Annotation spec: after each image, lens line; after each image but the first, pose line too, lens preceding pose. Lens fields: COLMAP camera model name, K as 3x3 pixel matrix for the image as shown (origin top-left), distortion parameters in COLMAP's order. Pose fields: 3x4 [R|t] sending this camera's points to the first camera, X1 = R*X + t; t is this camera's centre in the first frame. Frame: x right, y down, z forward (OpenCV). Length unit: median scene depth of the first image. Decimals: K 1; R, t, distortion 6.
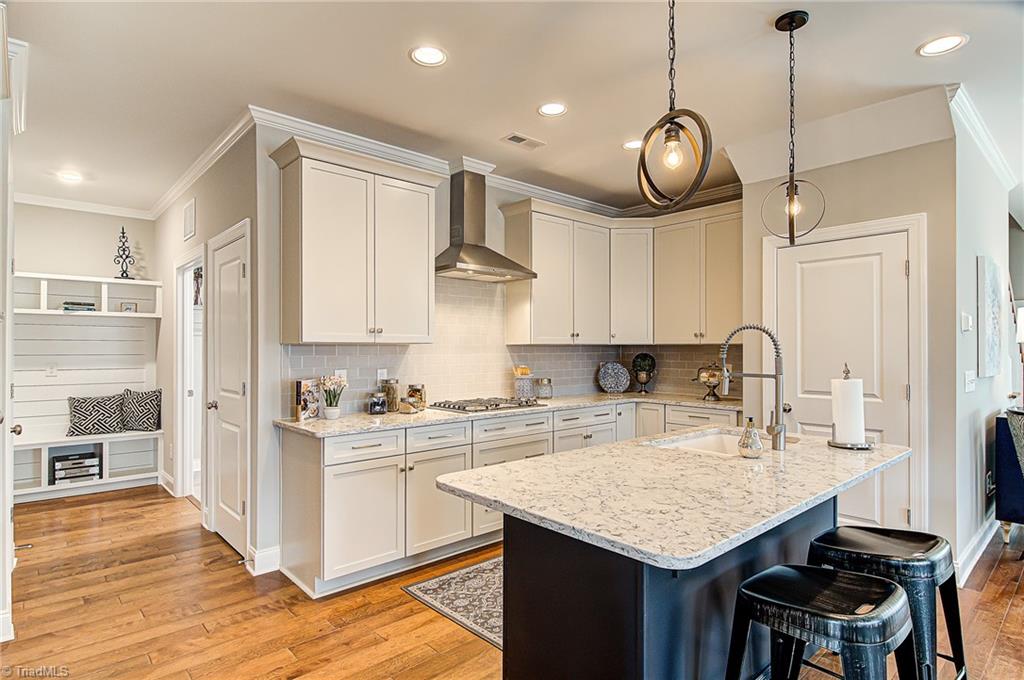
lens RADIAL K [[551.6, 0, 516.2], [0, 551.6, 344.4], [0, 0, 1]] dist [0.005506, -0.001413]
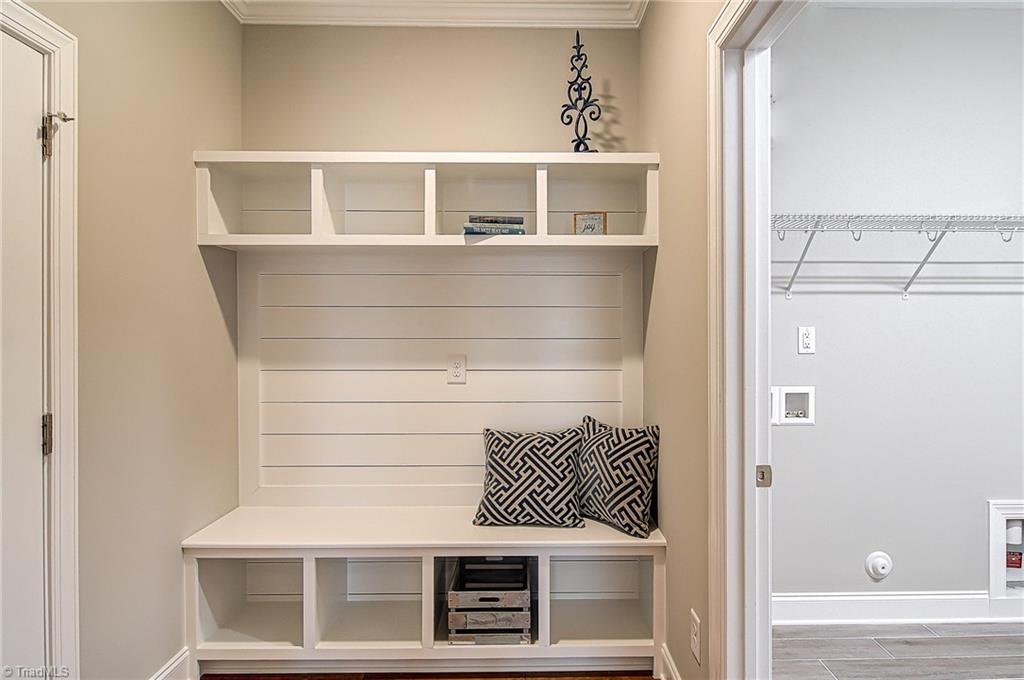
lens RADIAL K [[551.6, 0, 520.2], [0, 551.6, 339.2], [0, 0, 1]] dist [0.005506, -0.001413]
pose [[0.732031, 0.009110, -0.681211, -0.504308], [0.005956, 0.999787, 0.019770, 0.011329], [0.681246, -0.018529, 0.731820, 0.729691]]
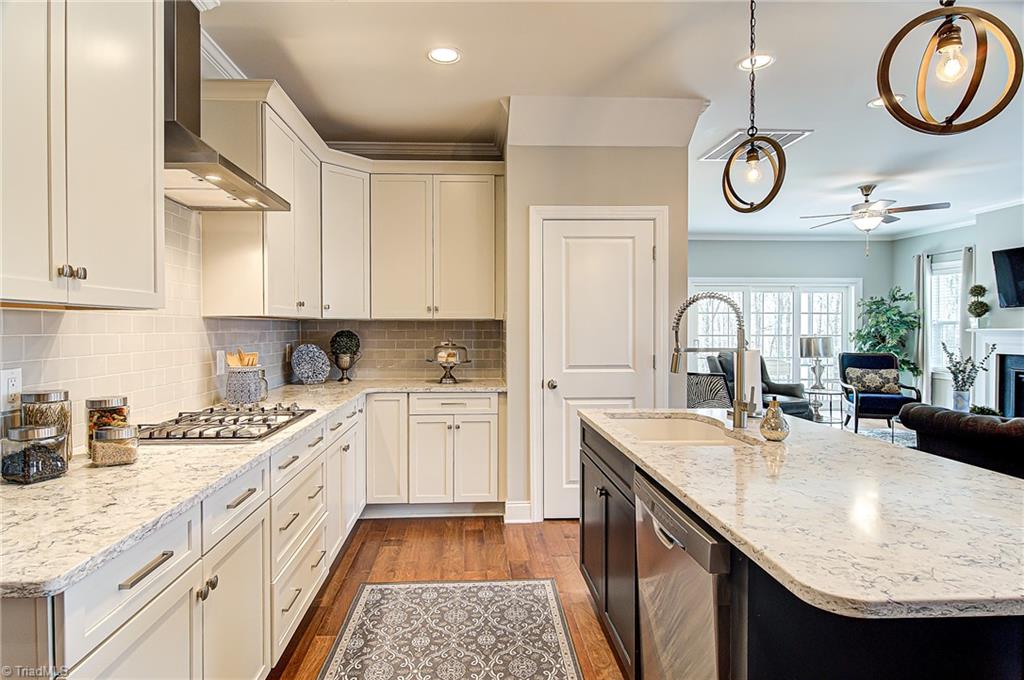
lens RADIAL K [[551.6, 0, 495.3], [0, 551.6, 333.4], [0, 0, 1]] dist [0.005506, -0.001413]
pose [[0.637136, -0.008959, 0.770699, -0.242935], [-0.002950, 0.999897, 0.014062, 0.008231], [-0.770746, -0.011233, 0.637044, 0.336505]]
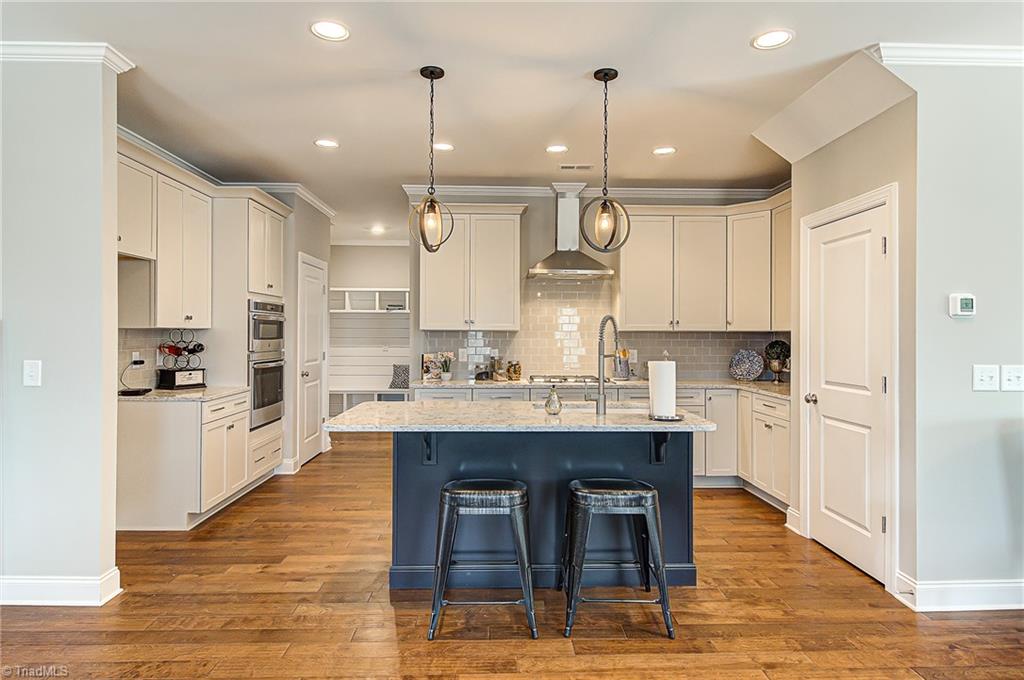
lens RADIAL K [[551.6, 0, 511.7], [0, 551.6, 337.1], [0, 0, 1]] dist [0.005506, -0.001413]
pose [[0.781459, 0.007607, -0.623910, 0.494225], [-0.002228, 0.999953, 0.009402, 0.001533], [0.623952, -0.005958, 0.781440, -0.039967]]
